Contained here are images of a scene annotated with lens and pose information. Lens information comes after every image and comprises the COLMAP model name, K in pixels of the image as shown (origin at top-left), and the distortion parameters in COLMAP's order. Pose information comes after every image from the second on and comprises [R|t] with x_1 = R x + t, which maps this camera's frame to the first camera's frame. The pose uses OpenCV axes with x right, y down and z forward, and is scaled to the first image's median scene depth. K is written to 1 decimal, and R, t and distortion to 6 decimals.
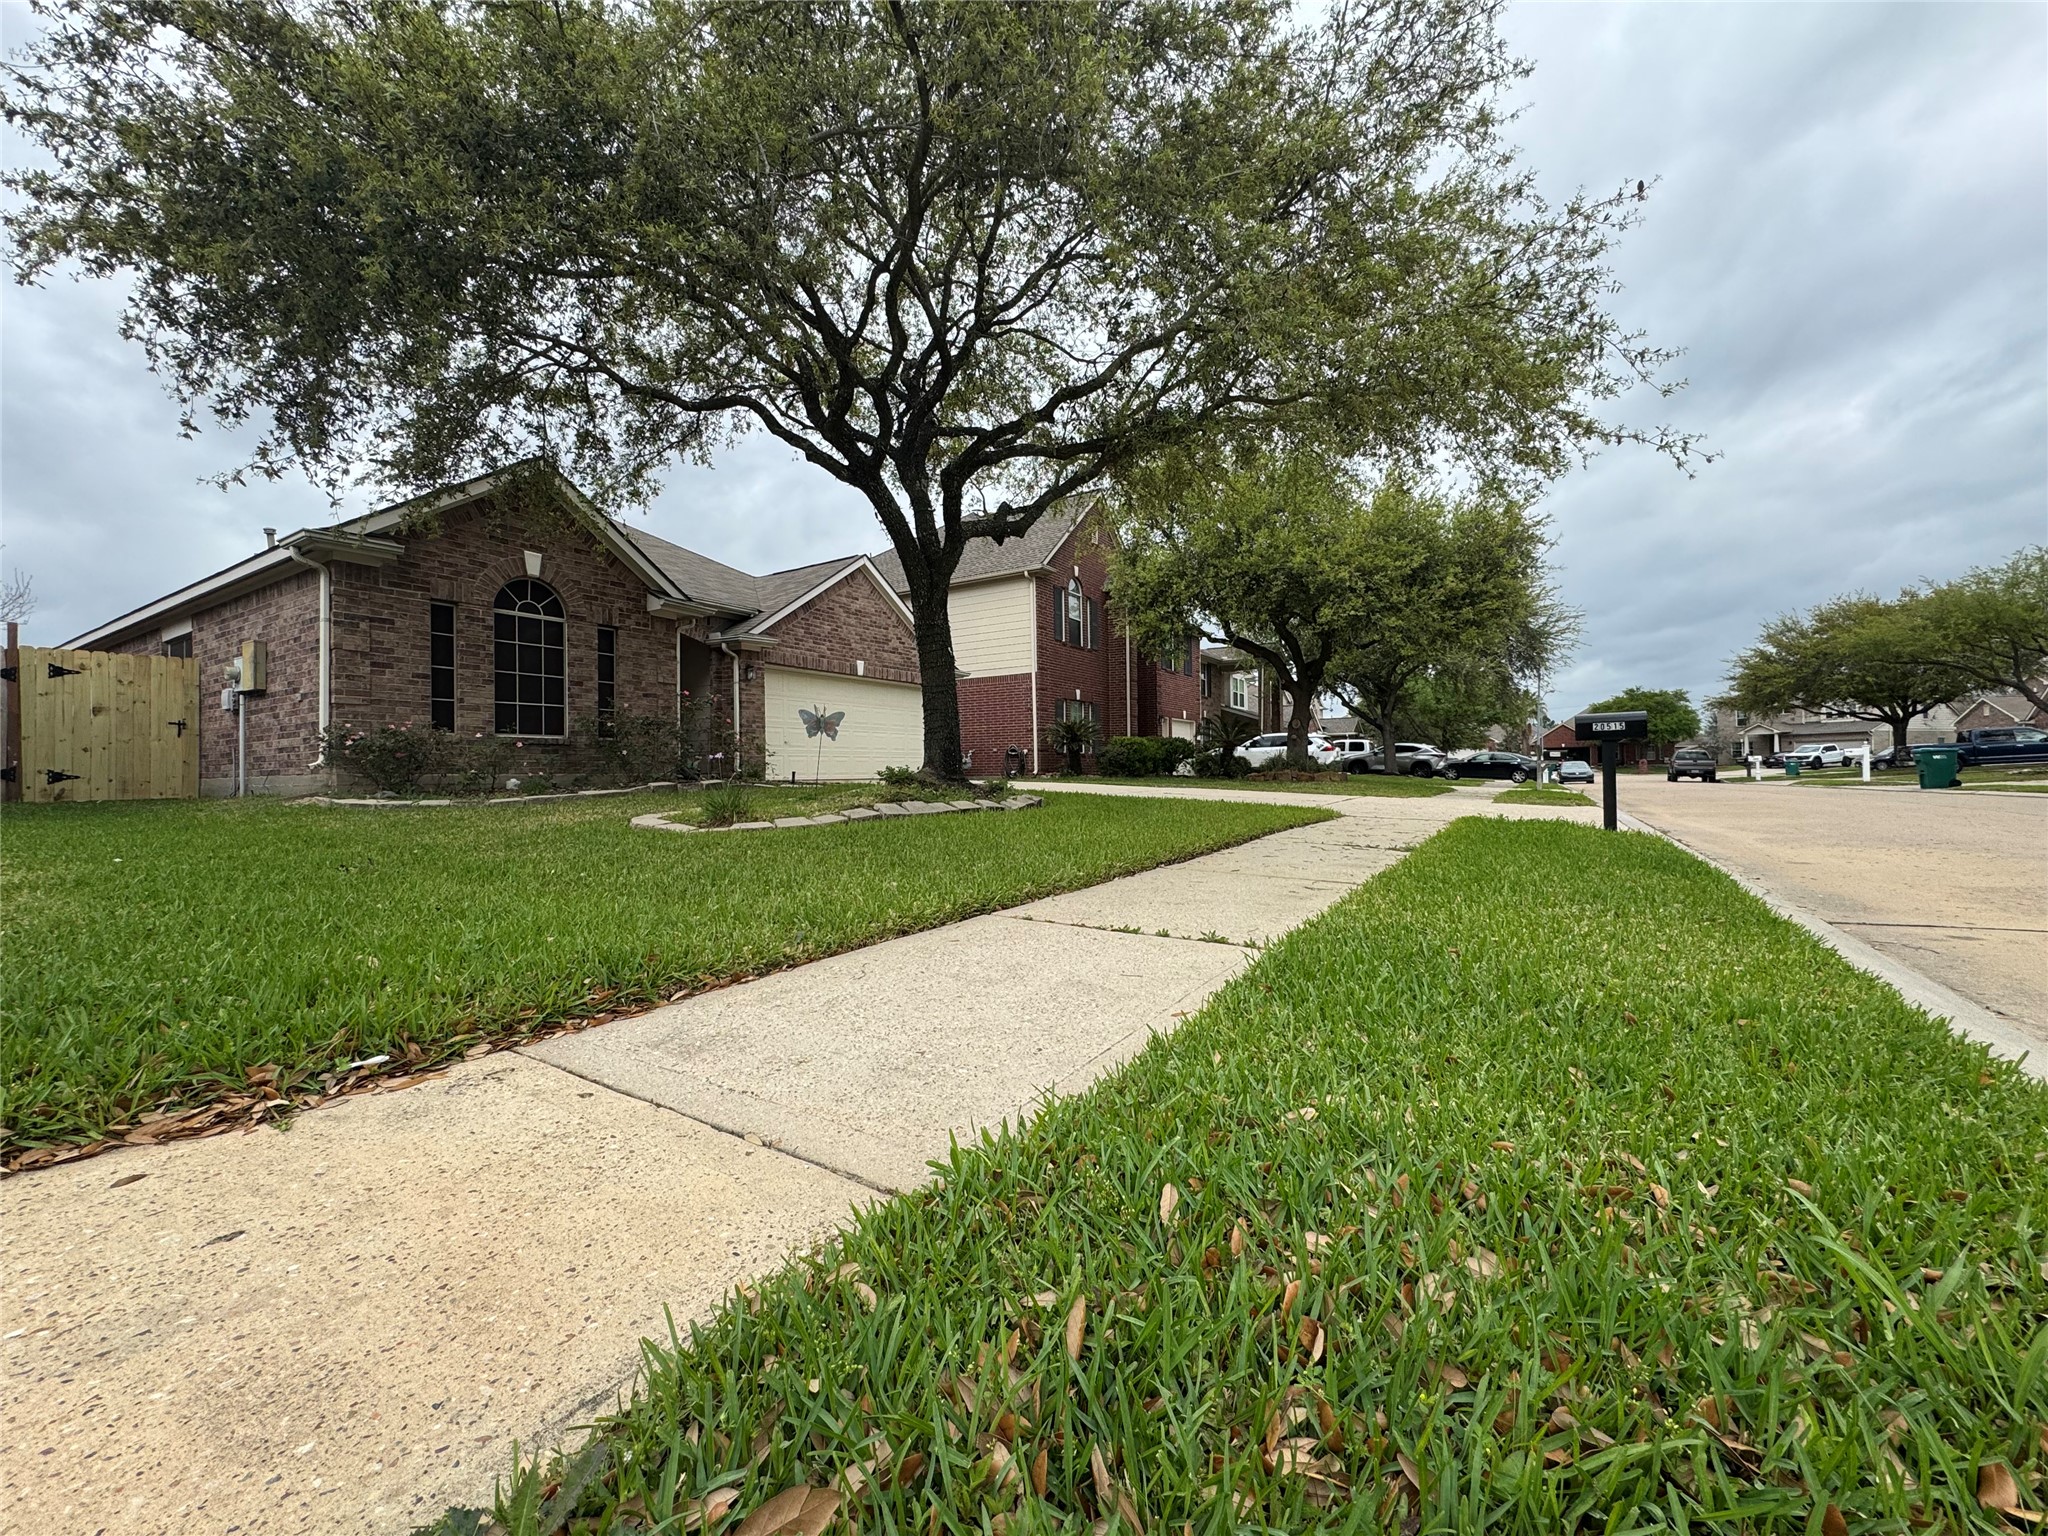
lens RADIAL K [[816.9, 0, 1026.6], [0, 816.9, 764.6], [0, 0, 1]] dist [-0.002610, -0.000005]
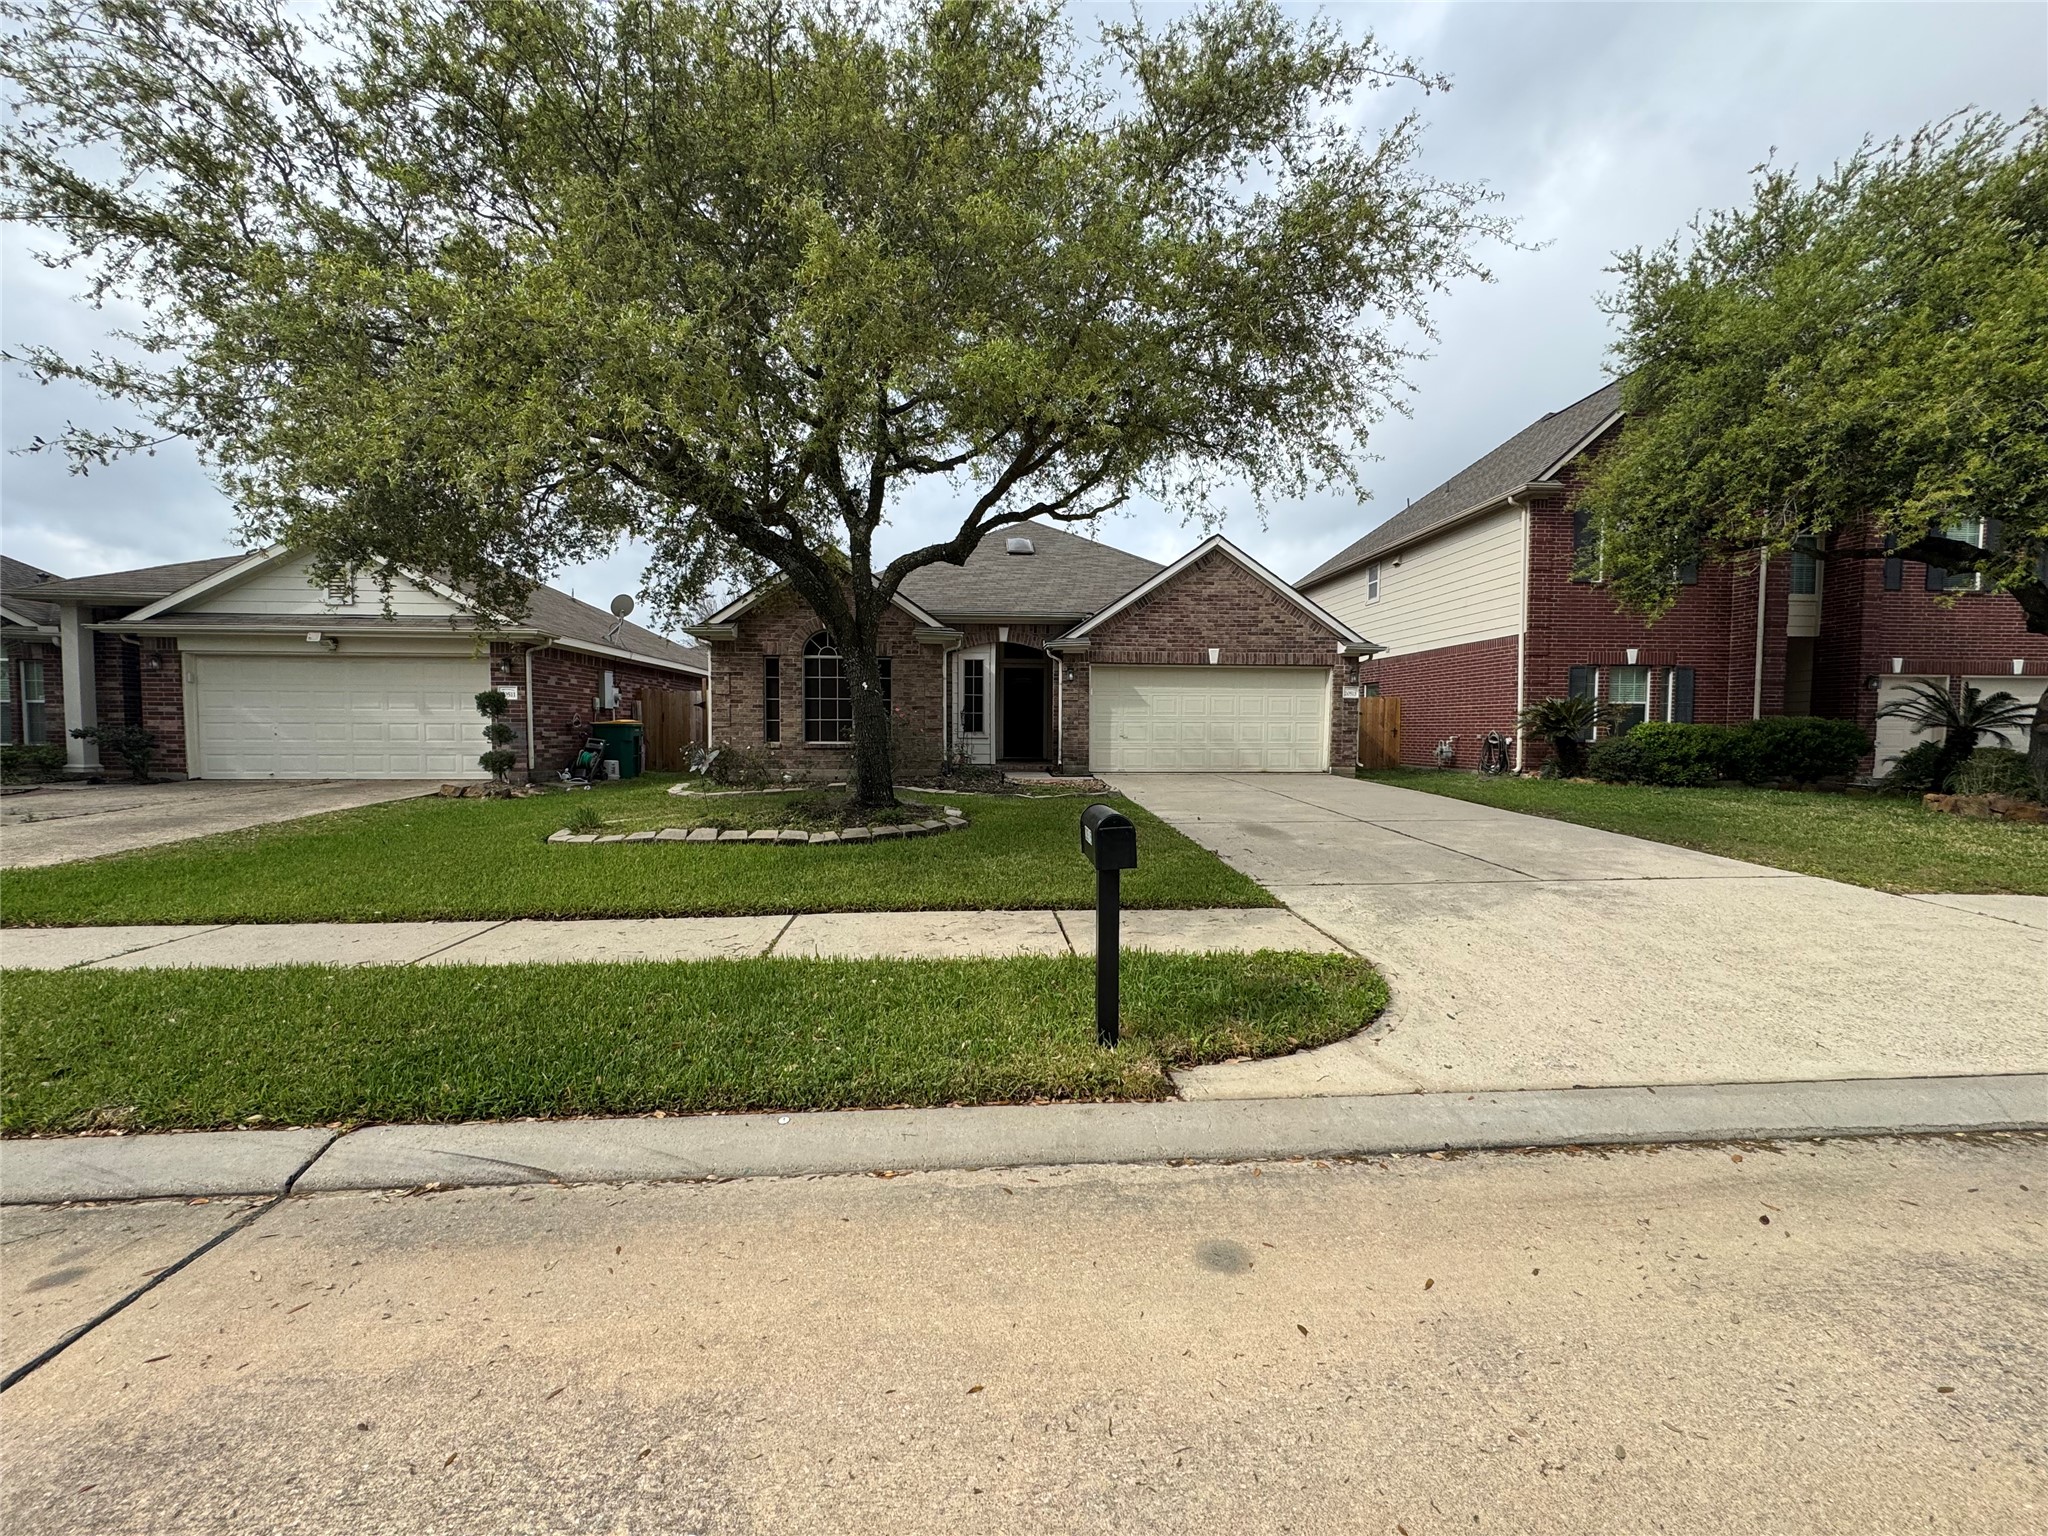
lens RADIAL K [[816.9, 0, 1025.3], [0, 816.9, 770.1], [0, 0, 1]] dist [-0.002610, -0.000005]
pose [[0.596740, 0.049408, -0.800912, 0.493697], [-0.001308, 0.998161, 0.060601, -0.049698], [0.802434, -0.035116, 0.595707, 0.289275]]
